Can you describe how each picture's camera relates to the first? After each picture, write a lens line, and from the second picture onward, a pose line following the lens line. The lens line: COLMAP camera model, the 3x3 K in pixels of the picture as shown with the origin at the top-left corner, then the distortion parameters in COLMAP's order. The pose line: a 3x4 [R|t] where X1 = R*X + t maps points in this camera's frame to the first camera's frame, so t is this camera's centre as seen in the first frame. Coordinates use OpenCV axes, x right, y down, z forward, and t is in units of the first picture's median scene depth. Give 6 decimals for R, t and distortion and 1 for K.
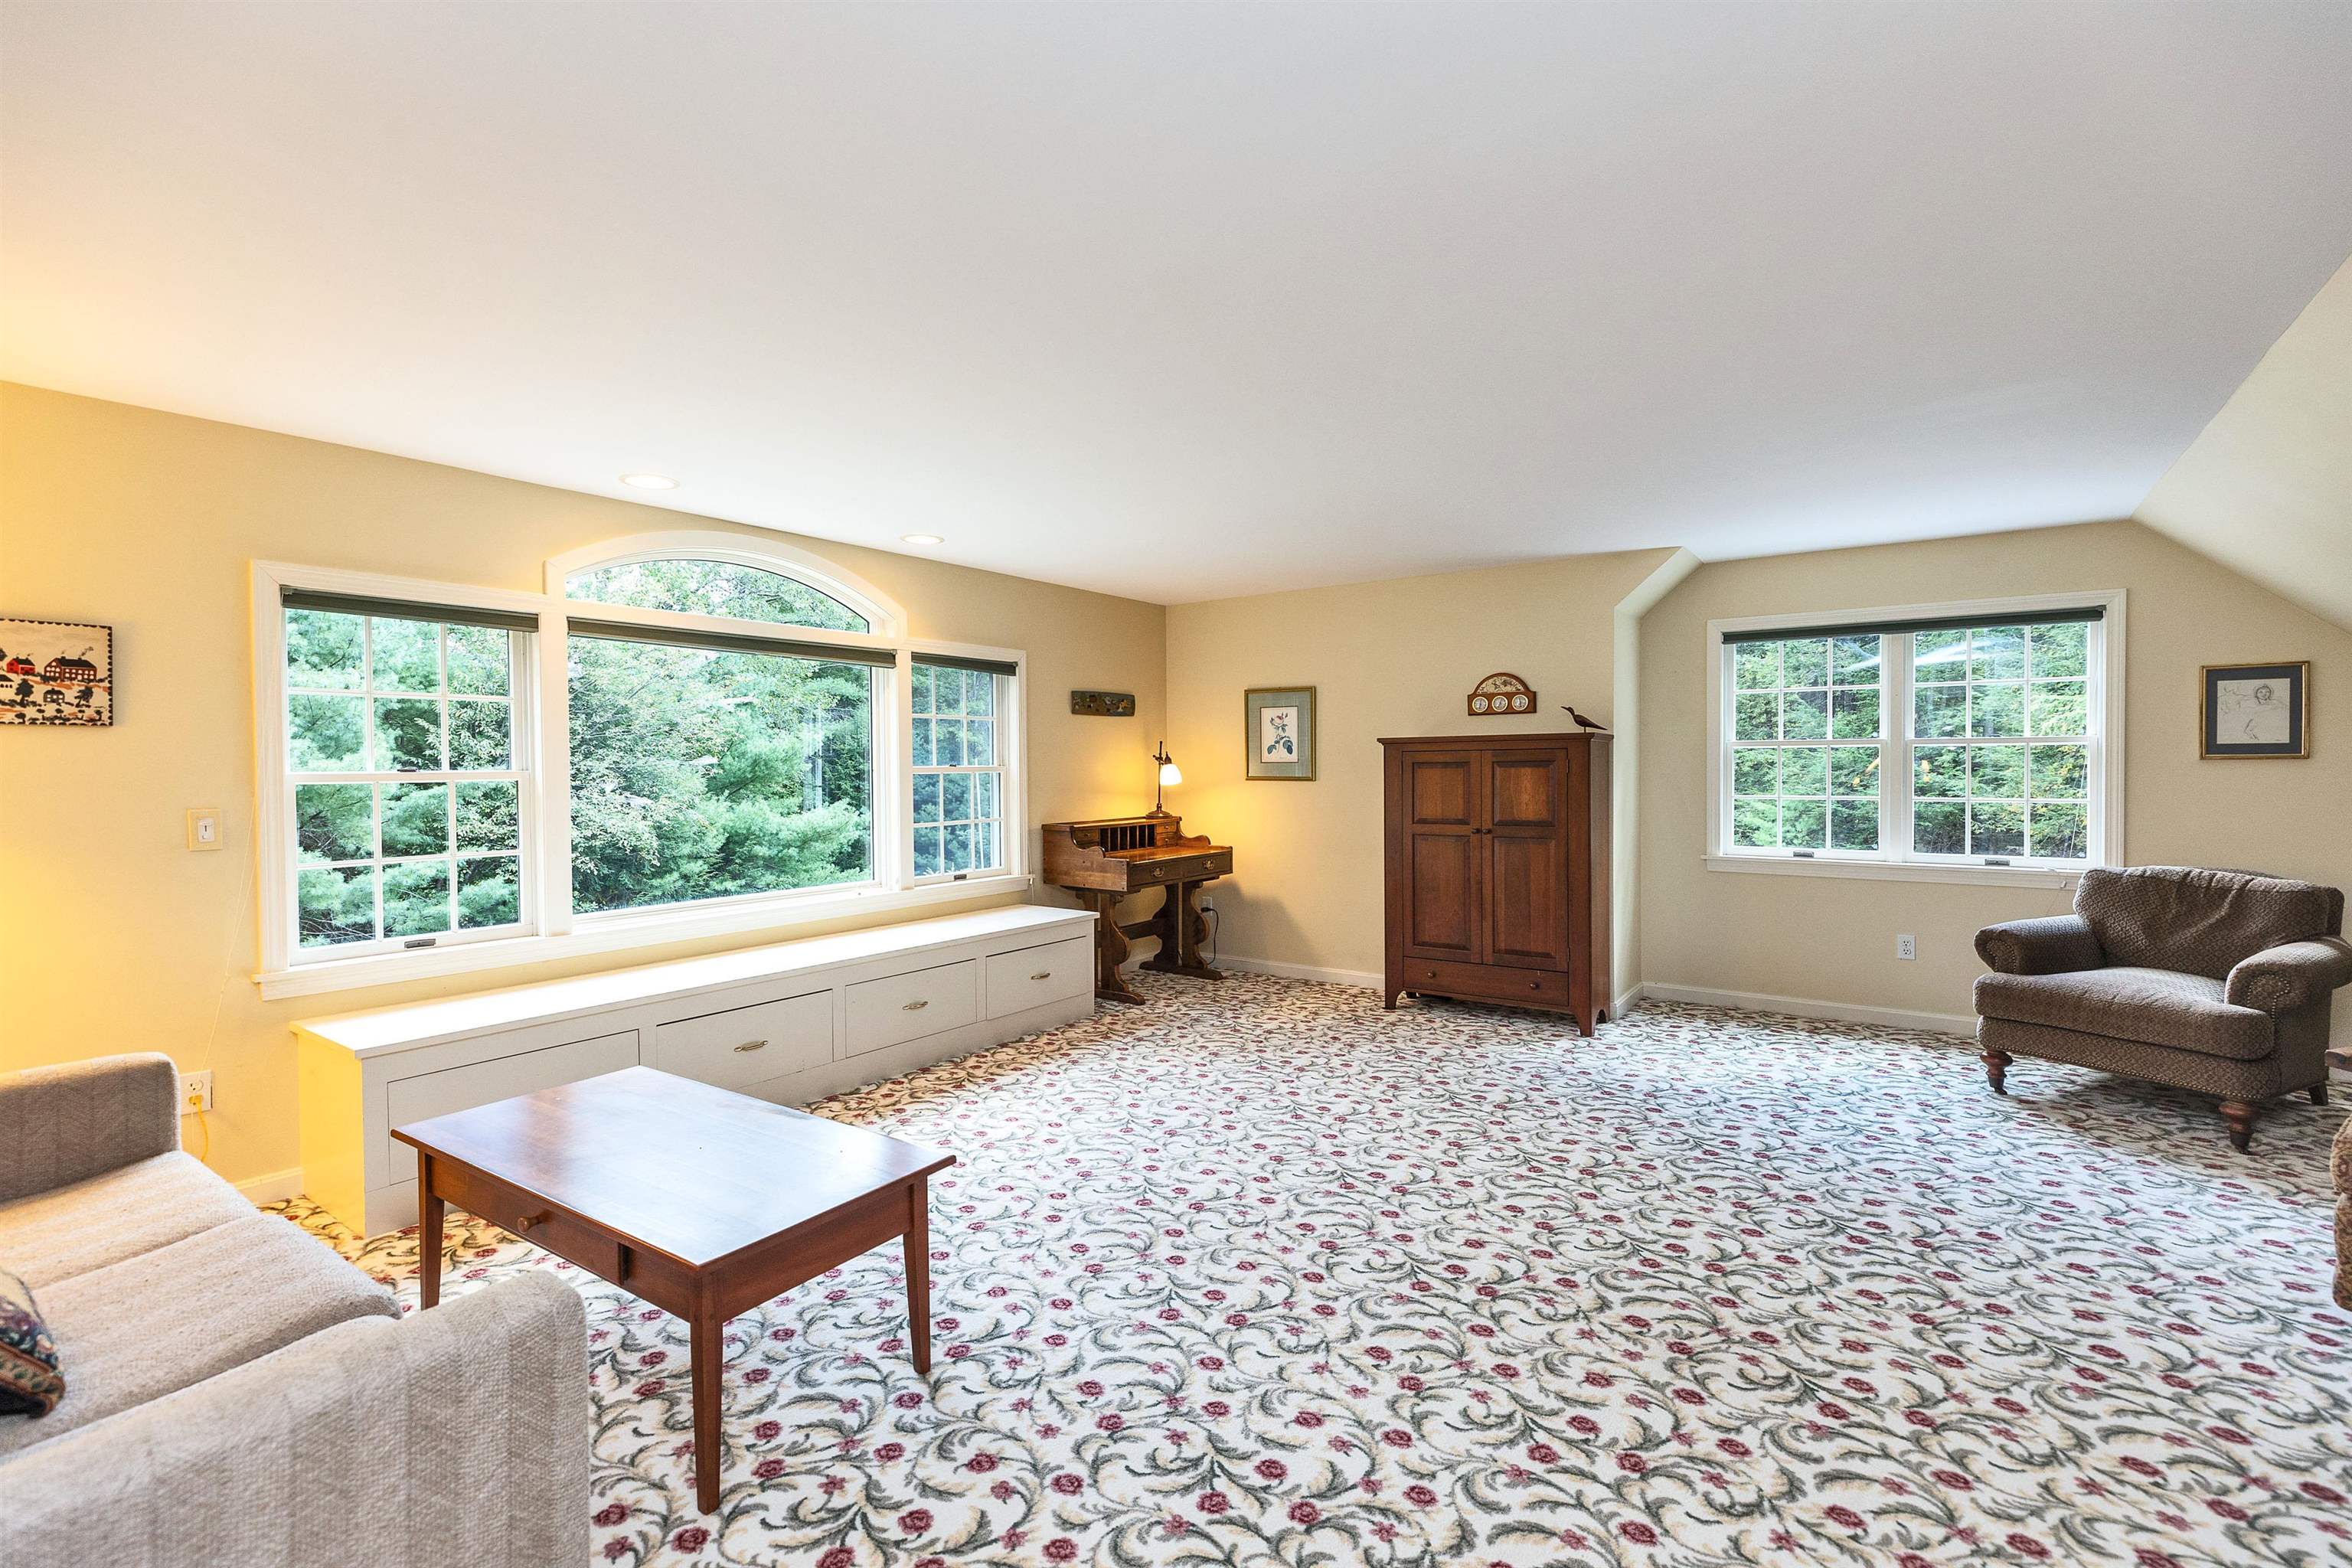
lens RADIAL K [[1067.8, 0, 1176.0], [0, 1067.8, 784.0], [0, 0, 1]] dist [-0.004927, -0.000814]
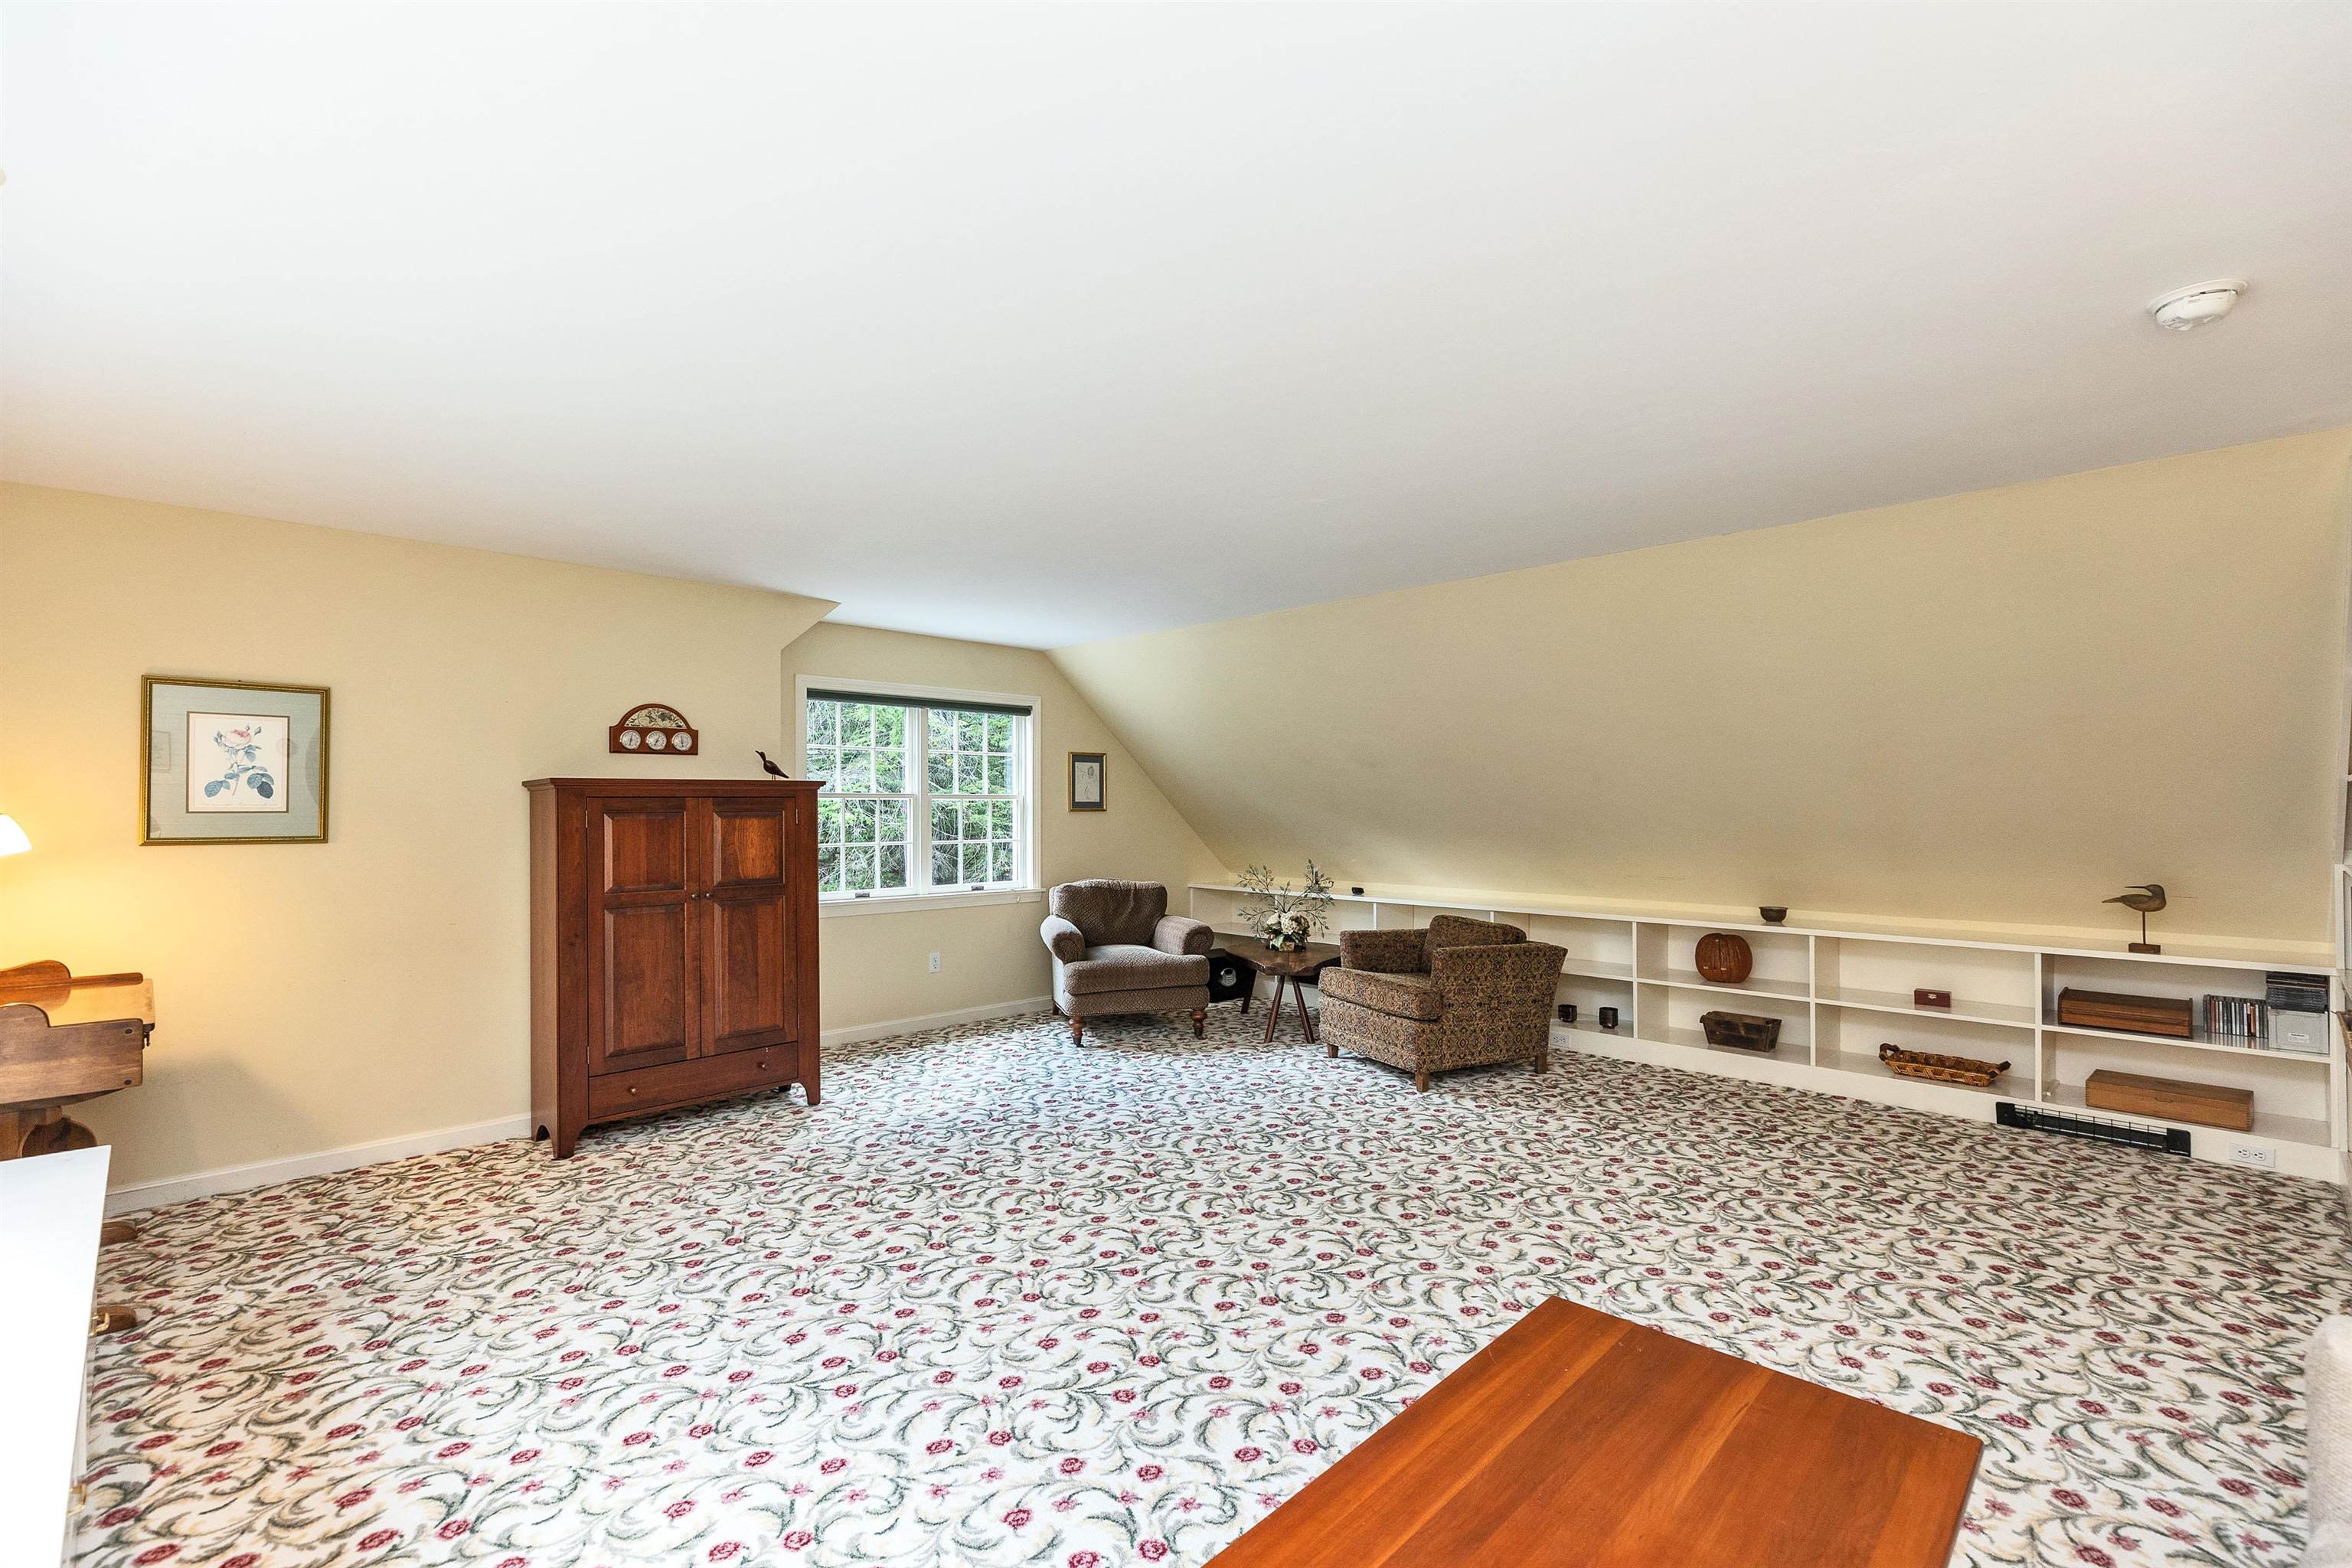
lens RADIAL K [[1043.0, 0, 1176.9], [0, 1043.0, 680.9], [0, 0, 1]] dist [0.003287, -0.003209]
pose [[0.161348, 0.127756, 0.978594, -0.501435], [0.023713, 0.990798, -0.133259, -0.002637], [-0.986613, 0.044707, 0.156834, 0.518655]]
